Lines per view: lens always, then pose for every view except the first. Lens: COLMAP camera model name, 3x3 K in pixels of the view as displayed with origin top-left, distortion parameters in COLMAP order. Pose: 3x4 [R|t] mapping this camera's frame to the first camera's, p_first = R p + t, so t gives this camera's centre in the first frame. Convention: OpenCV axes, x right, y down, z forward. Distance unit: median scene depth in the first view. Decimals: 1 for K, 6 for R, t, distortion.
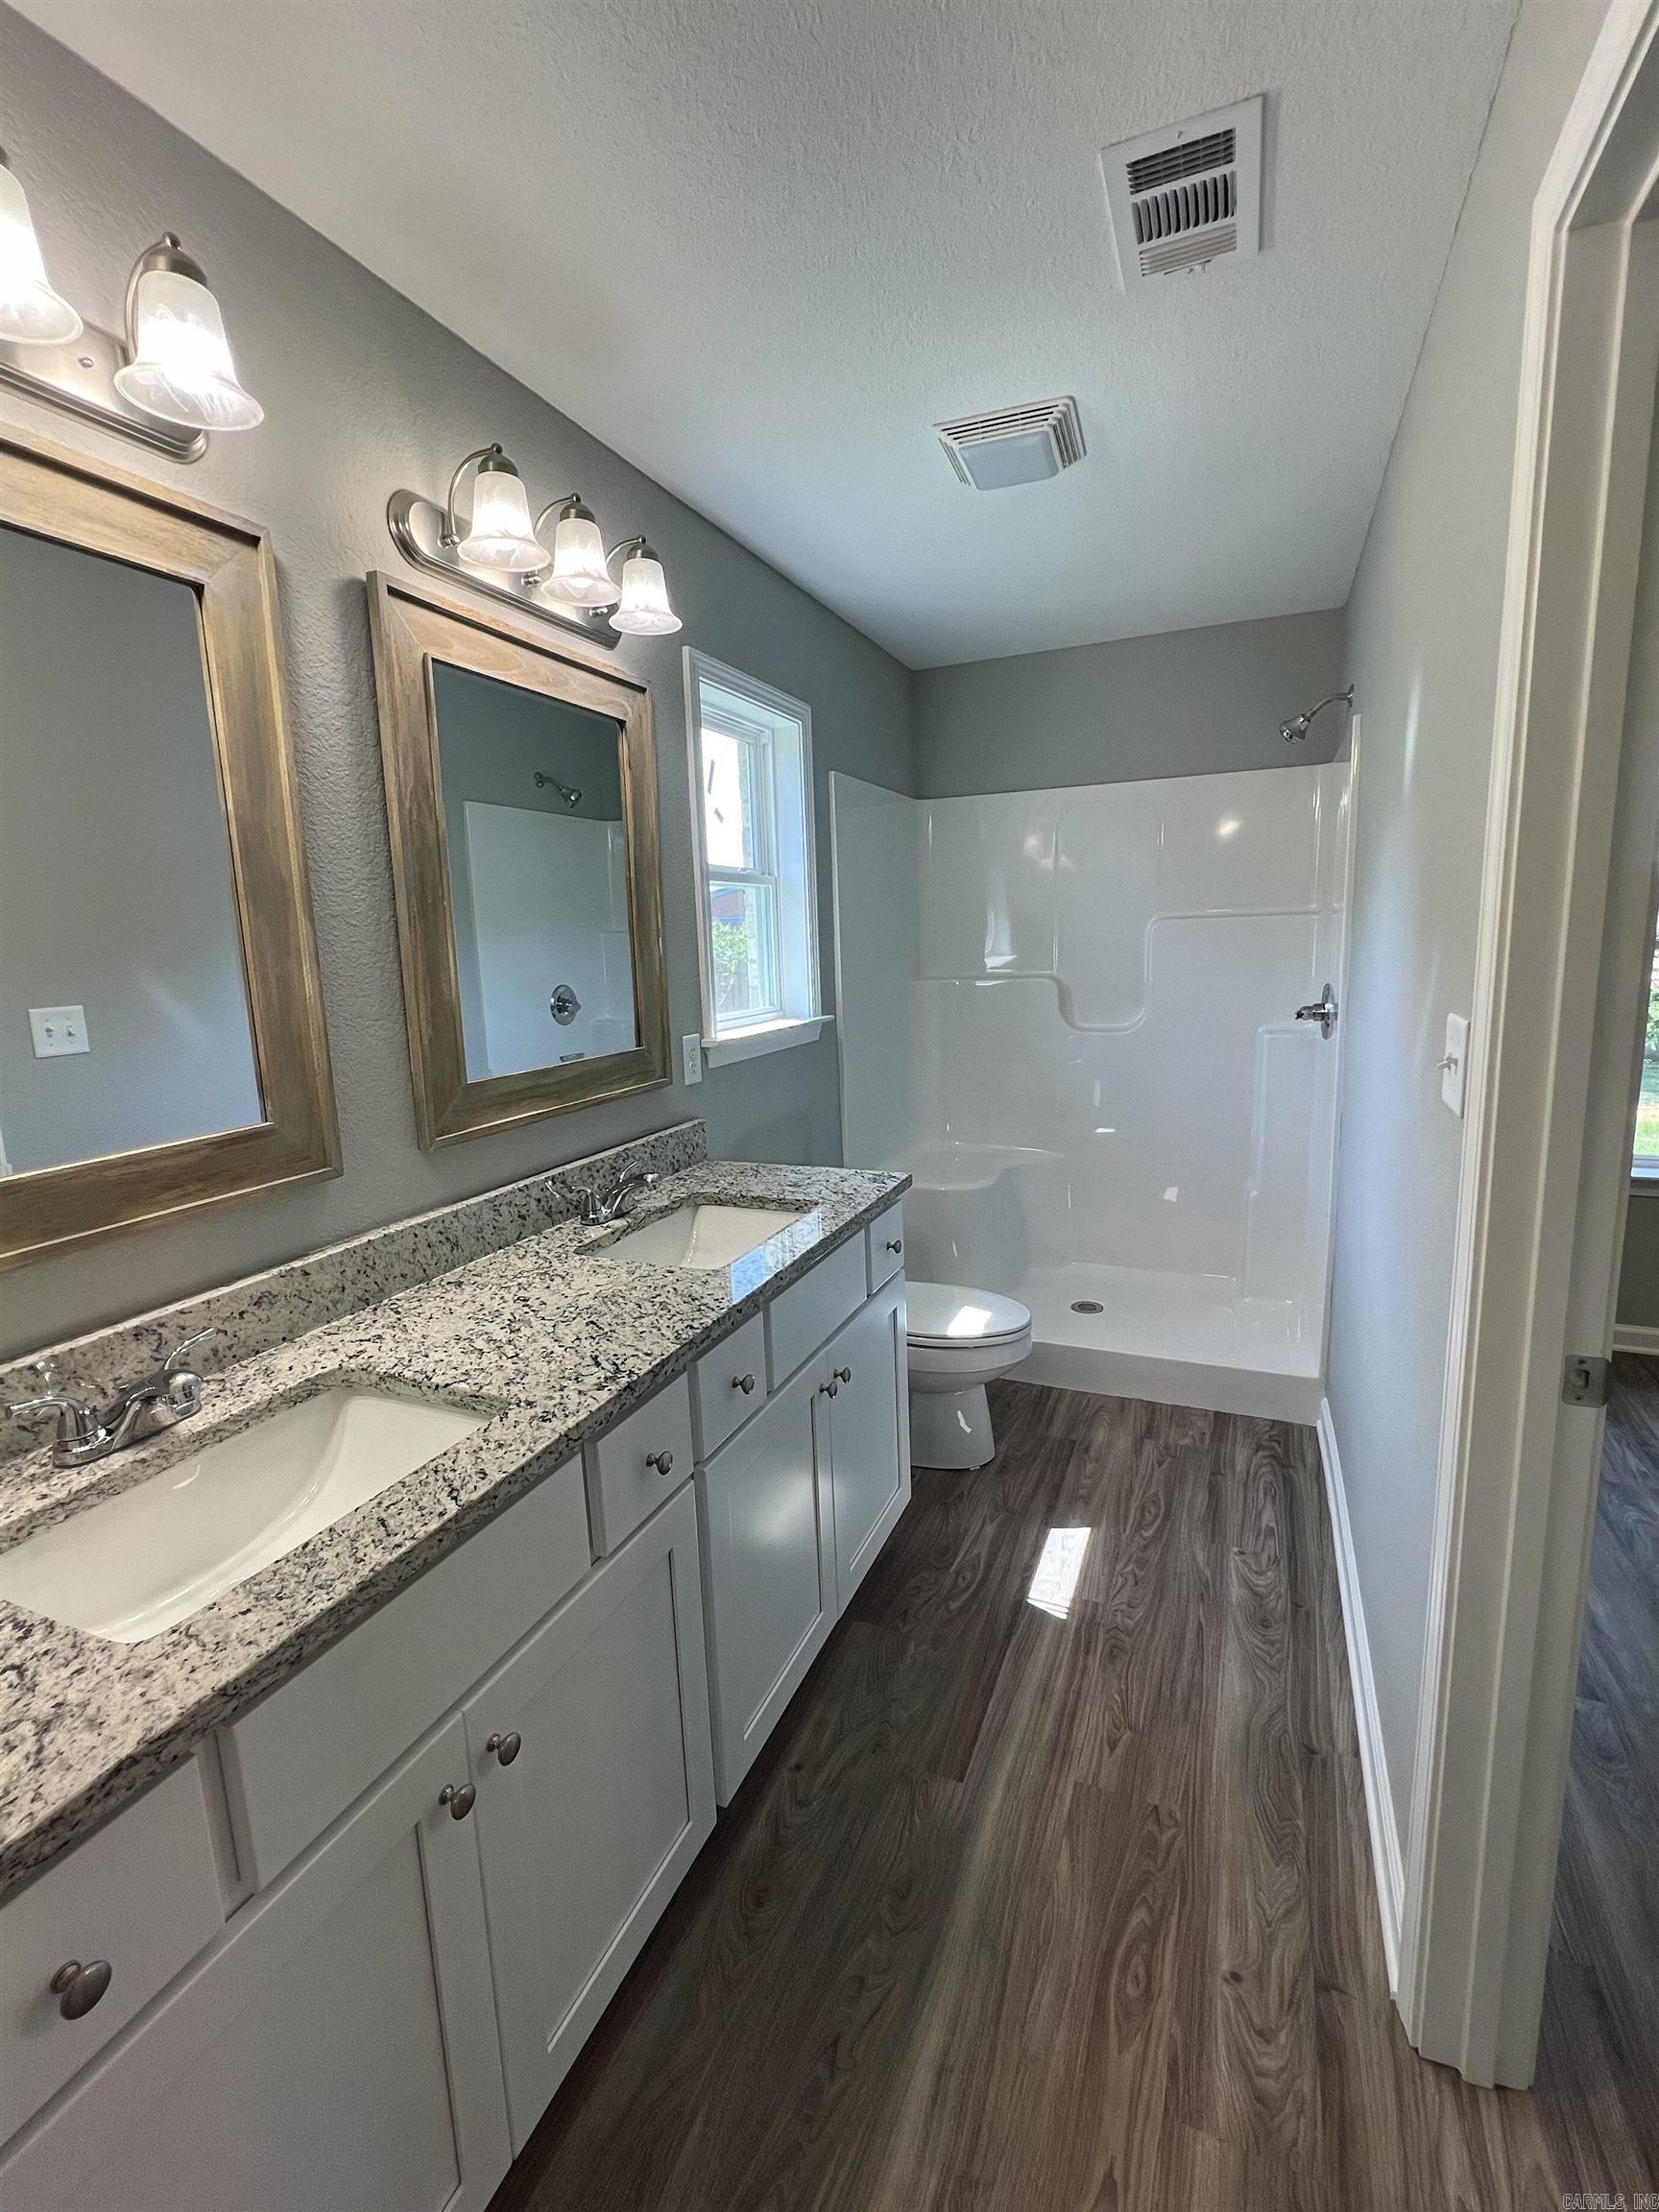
lens RADIAL K [[961.4, 0, 829.5], [0, 961.4, 1106.0], [0, 0, 1]] dist [-0.003796, 0.000397]
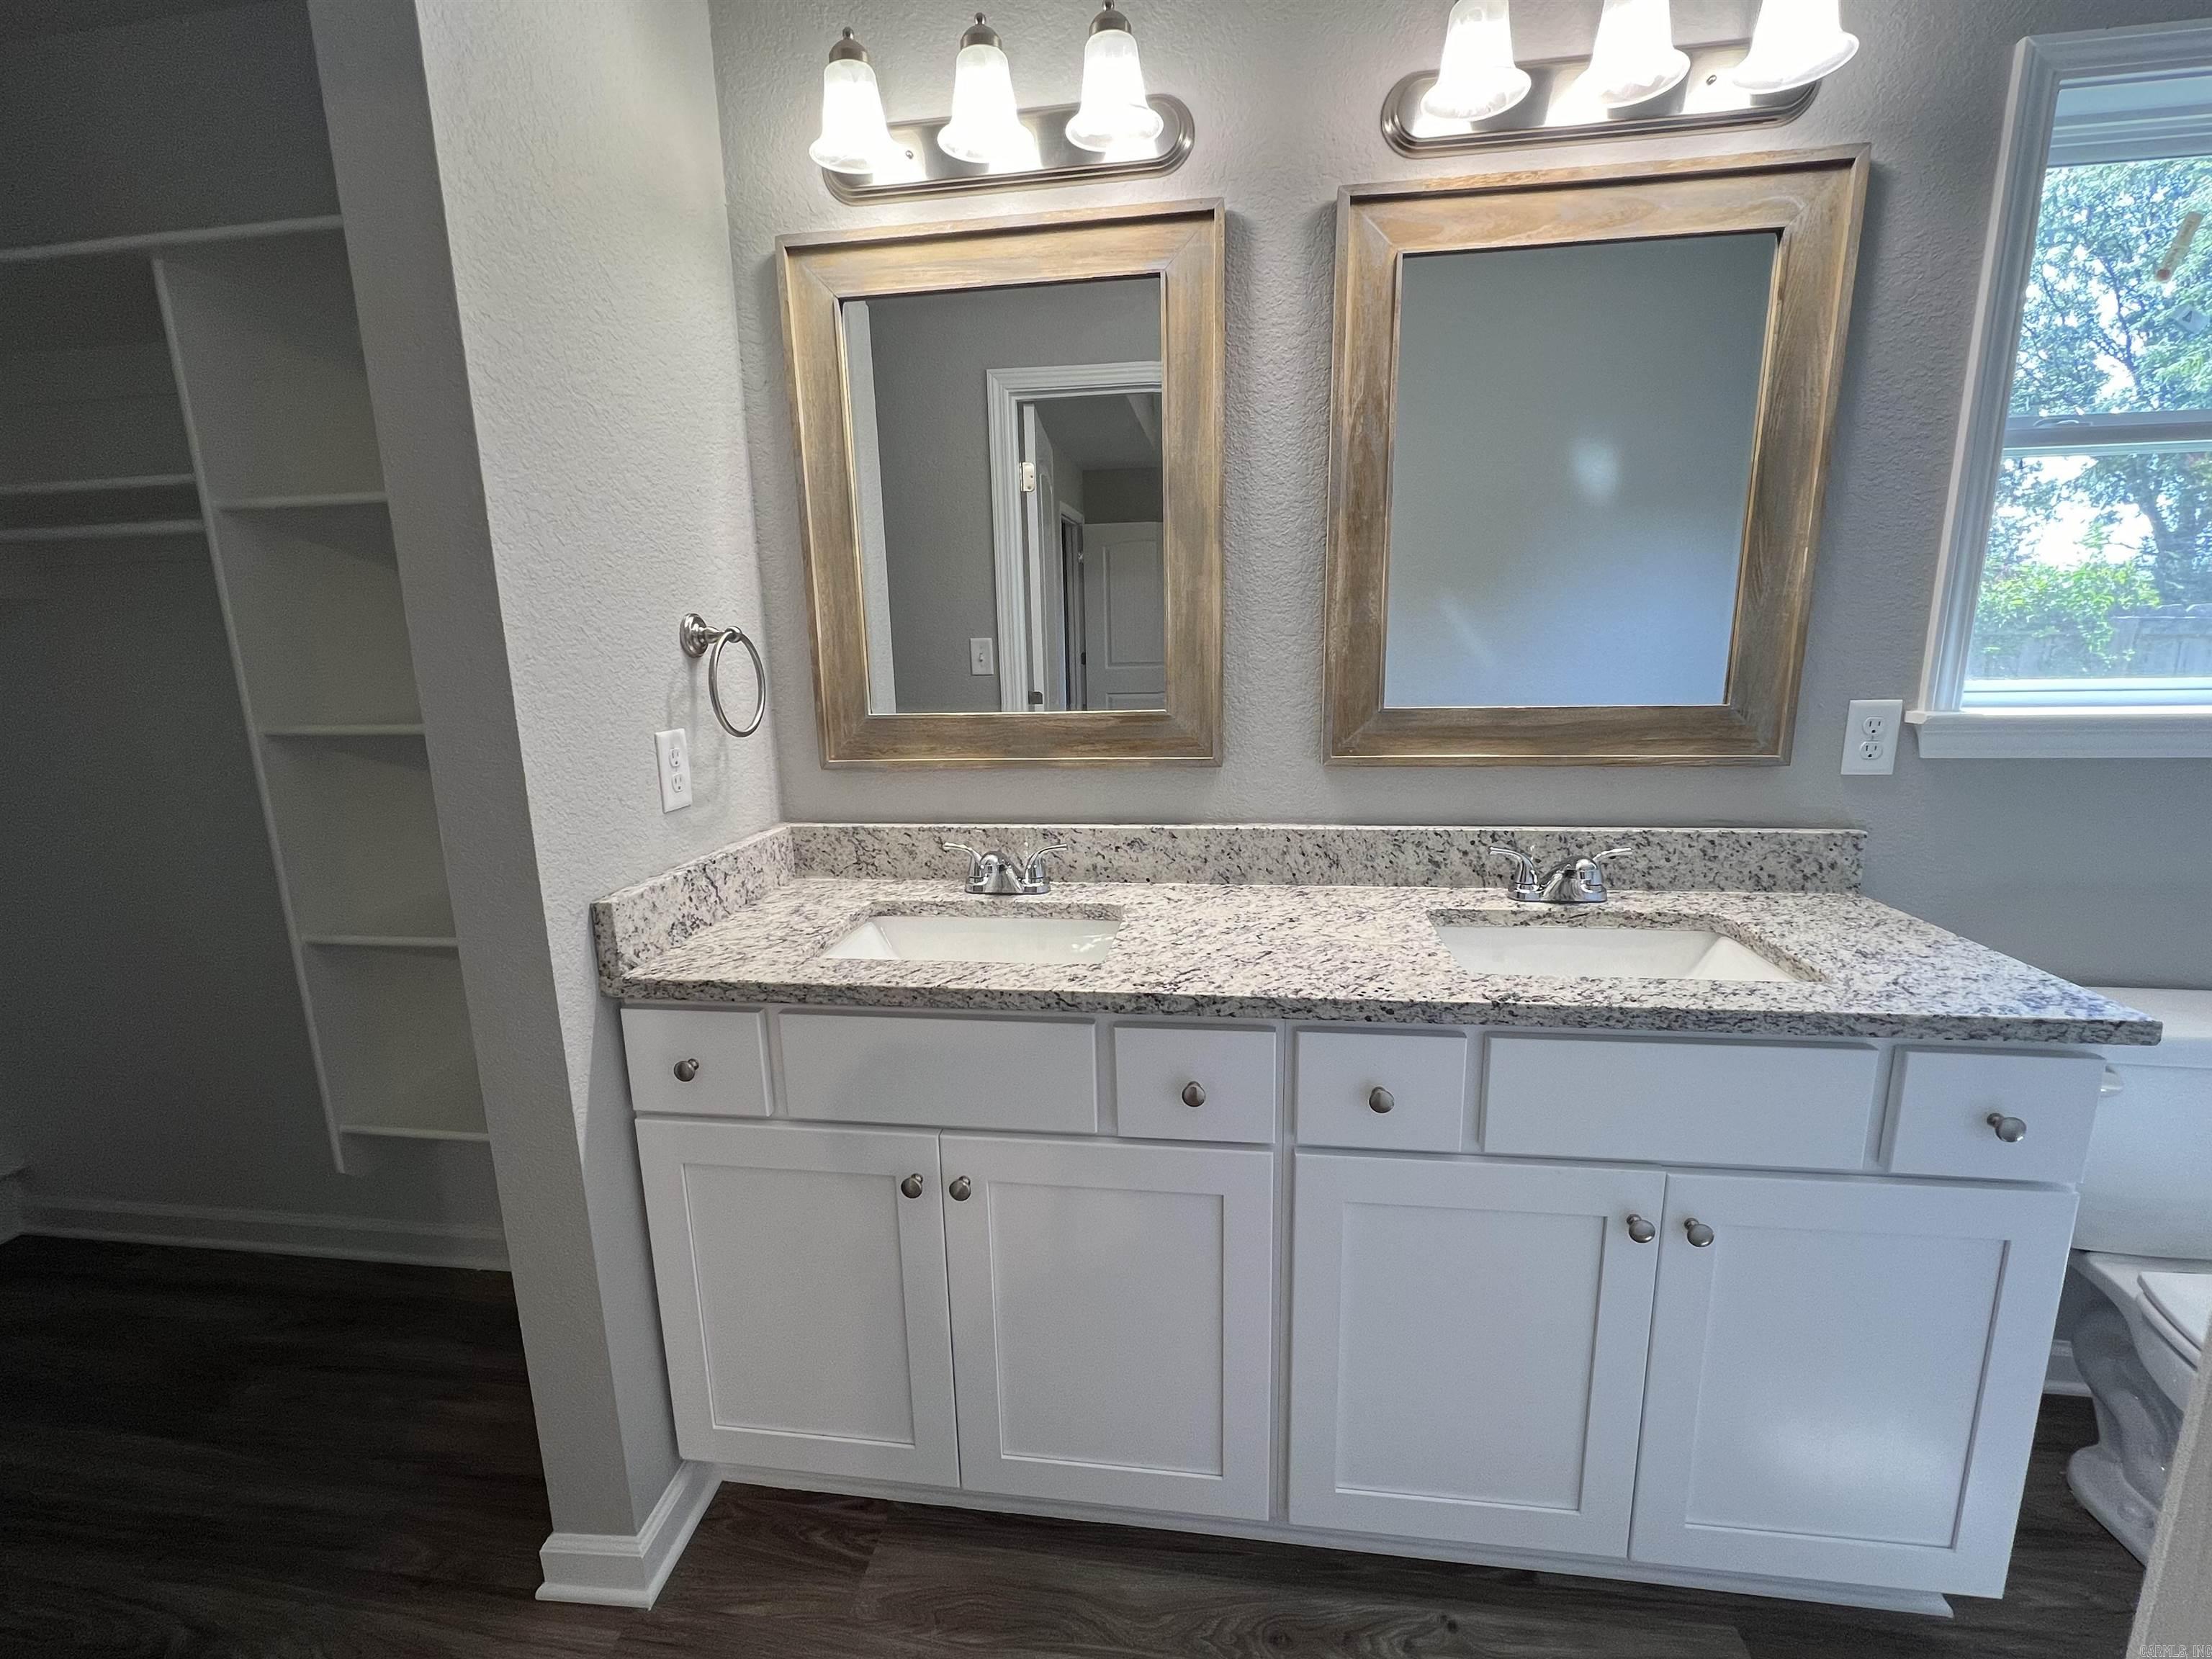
lens RADIAL K [[961.4, 0, 1105.8], [0, 961.4, 838.4], [0, 0, 1]] dist [-0.003796, 0.000397]
pose [[0.269121, 0.226208, -0.936164, 0.565416], [-0.154022, 0.969624, 0.190016, -0.043080], [0.950711, 0.093052, 0.295788, 0.525943]]
